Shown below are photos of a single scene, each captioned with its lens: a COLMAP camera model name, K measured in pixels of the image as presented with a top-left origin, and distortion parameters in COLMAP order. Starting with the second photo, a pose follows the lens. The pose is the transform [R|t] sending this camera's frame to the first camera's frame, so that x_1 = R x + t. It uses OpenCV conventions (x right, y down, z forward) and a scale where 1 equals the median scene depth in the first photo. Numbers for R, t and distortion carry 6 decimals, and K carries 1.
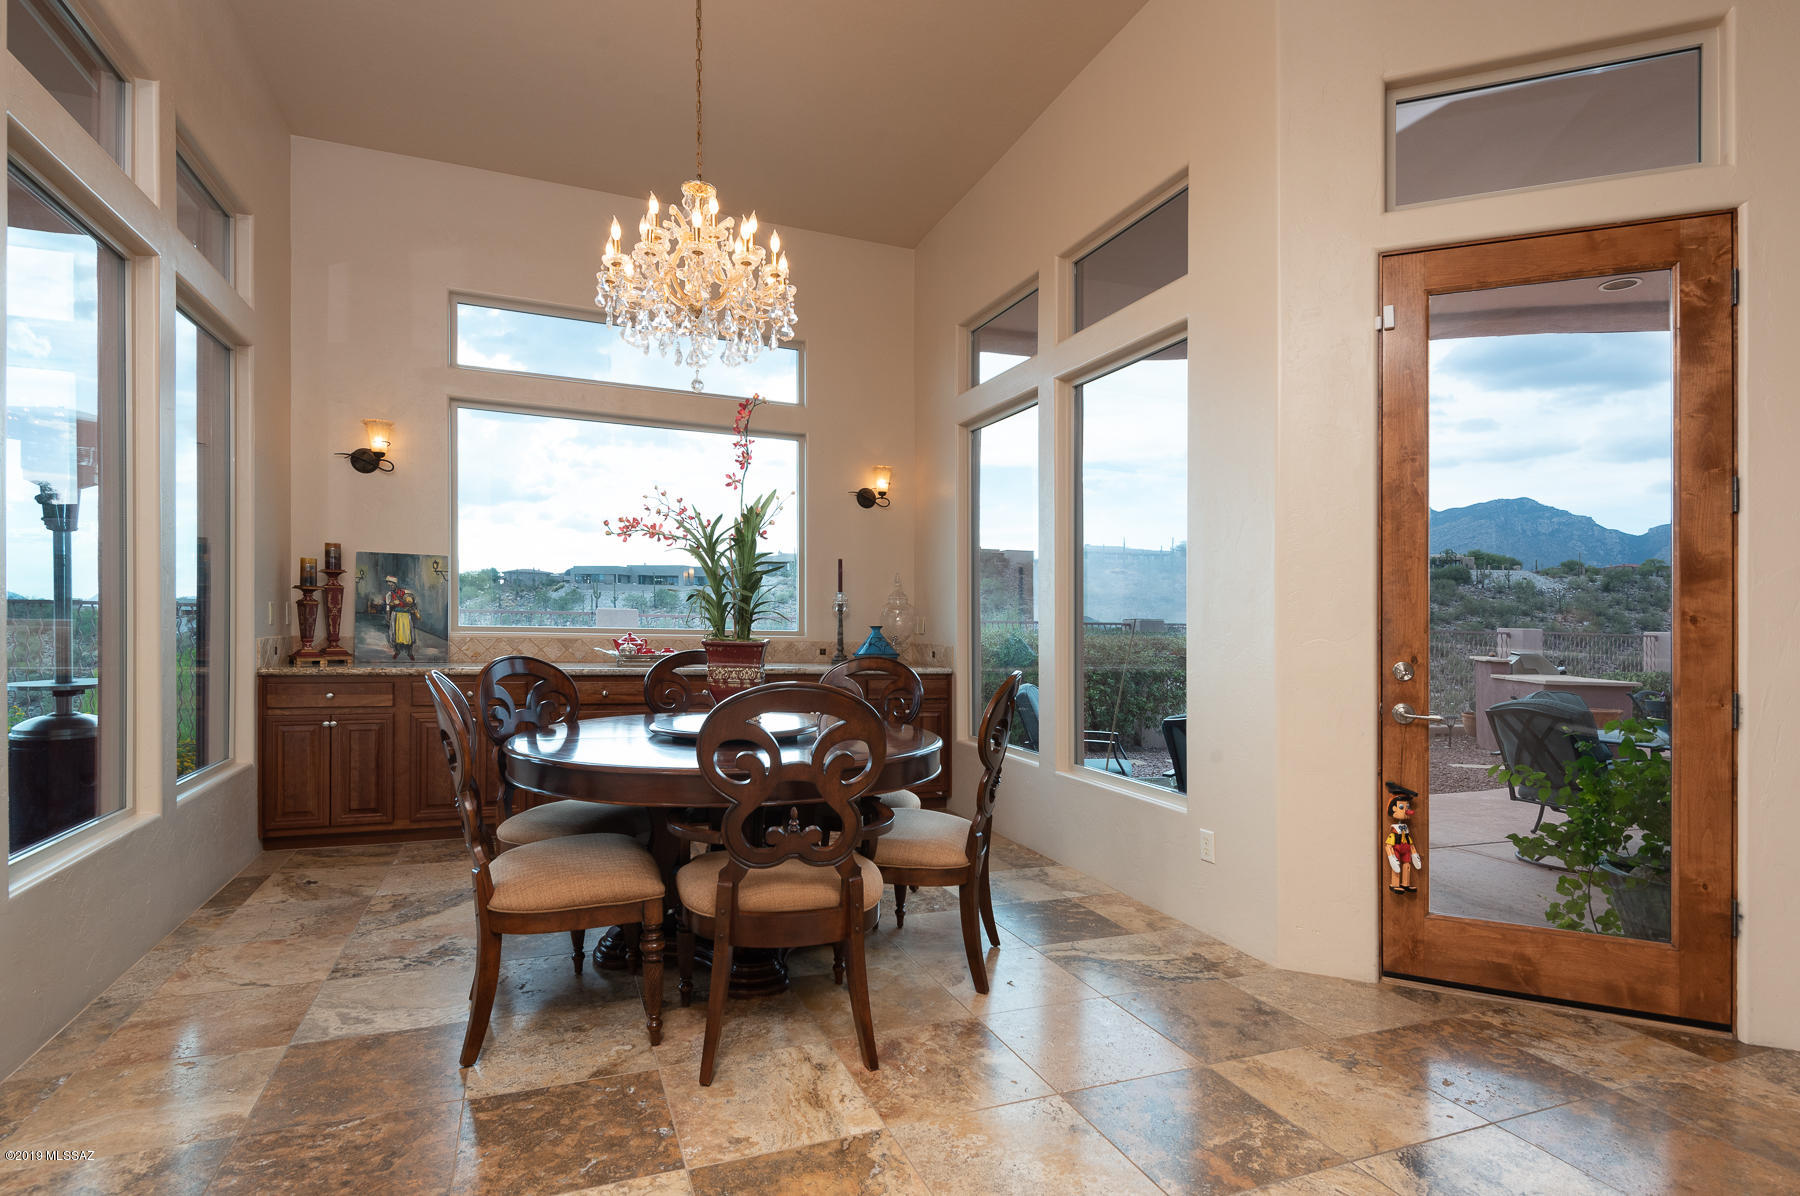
lens RADIAL K [[884.5, 0, 900.0], [0, 884.5, 598.0], [0, 0, 1]] dist [0.024425, -0.021031]
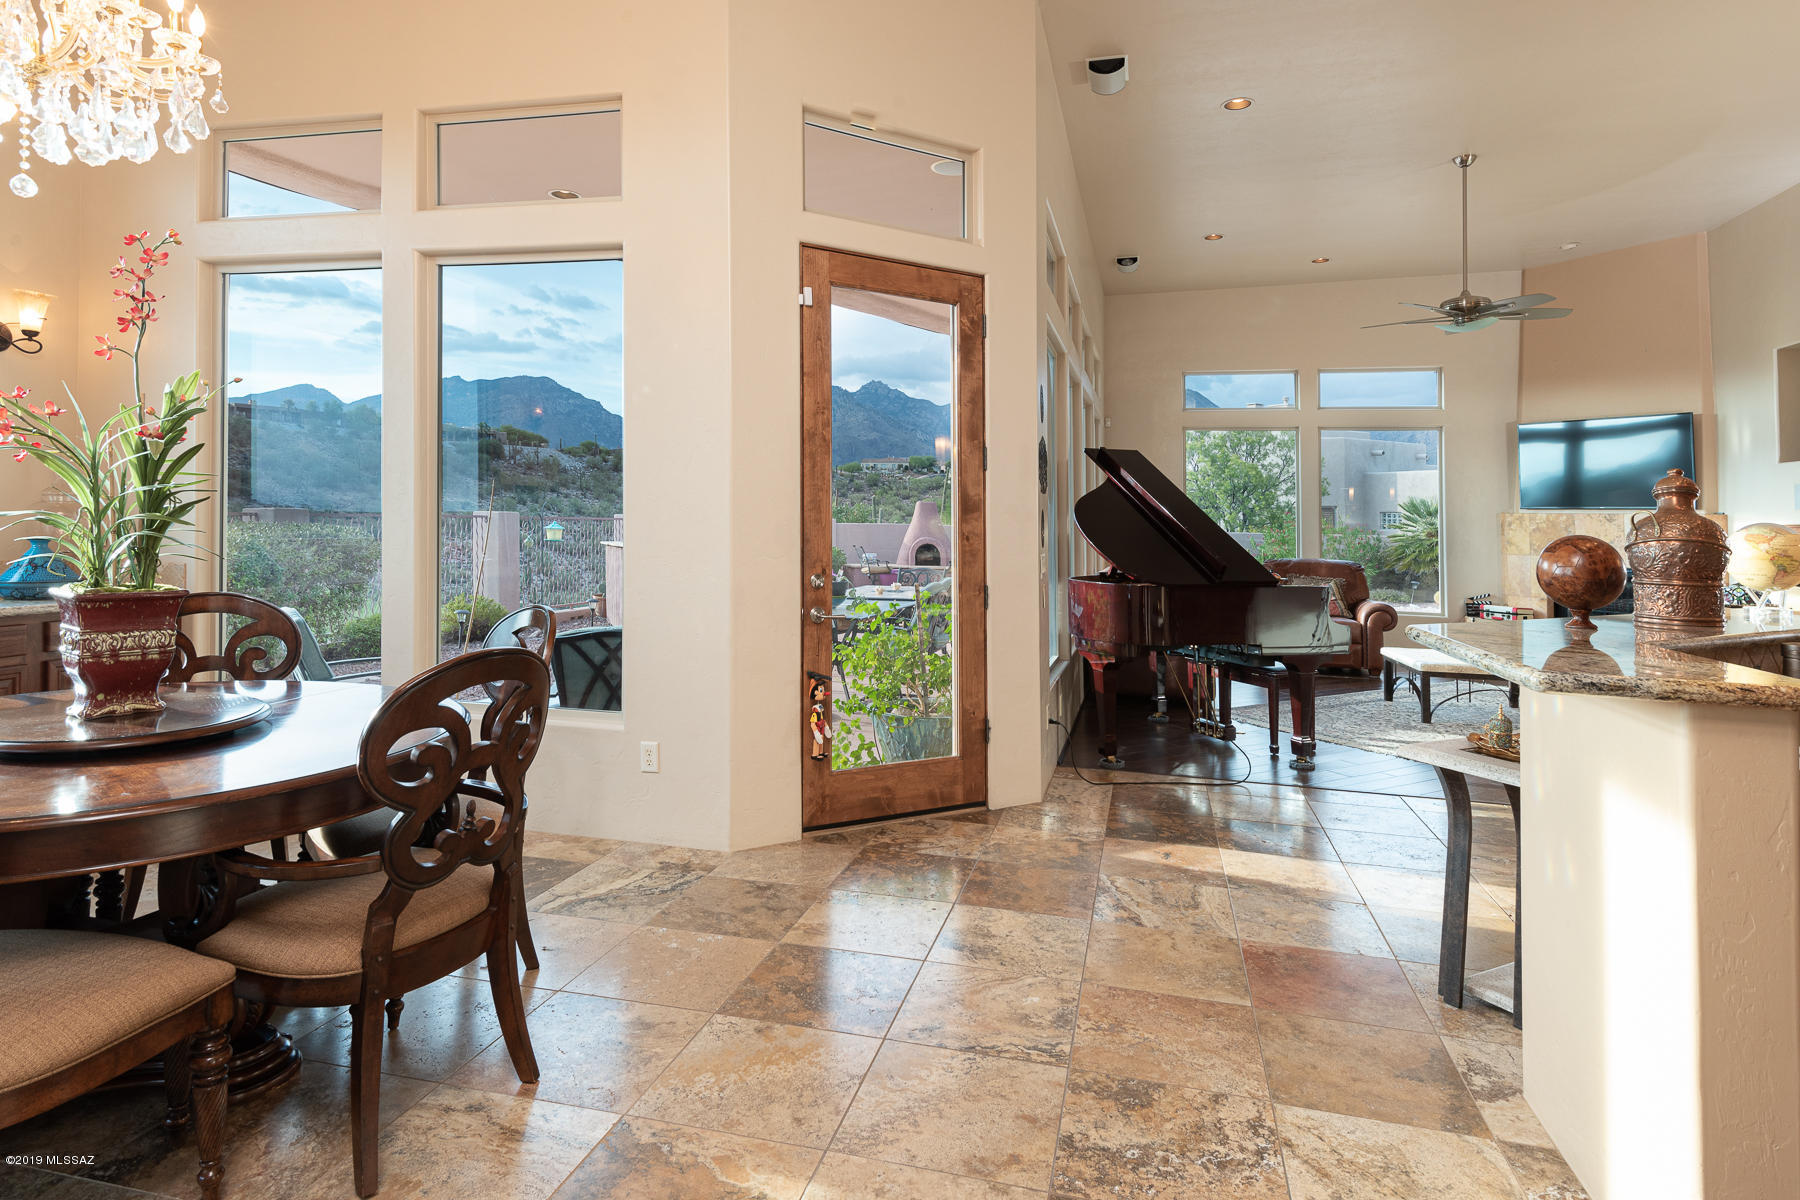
lens RADIAL K [[974.5, 0, 898.2], [0, 974.5, 437.9], [0, 0, 1]] dist [0.022418, -0.000626]
pose [[0.586416, 0.059659, 0.807810, -0.507211], [-0.032222, 0.998213, -0.050331, -0.055513], [-0.809369, 0.003486, 0.587291, 0.099590]]
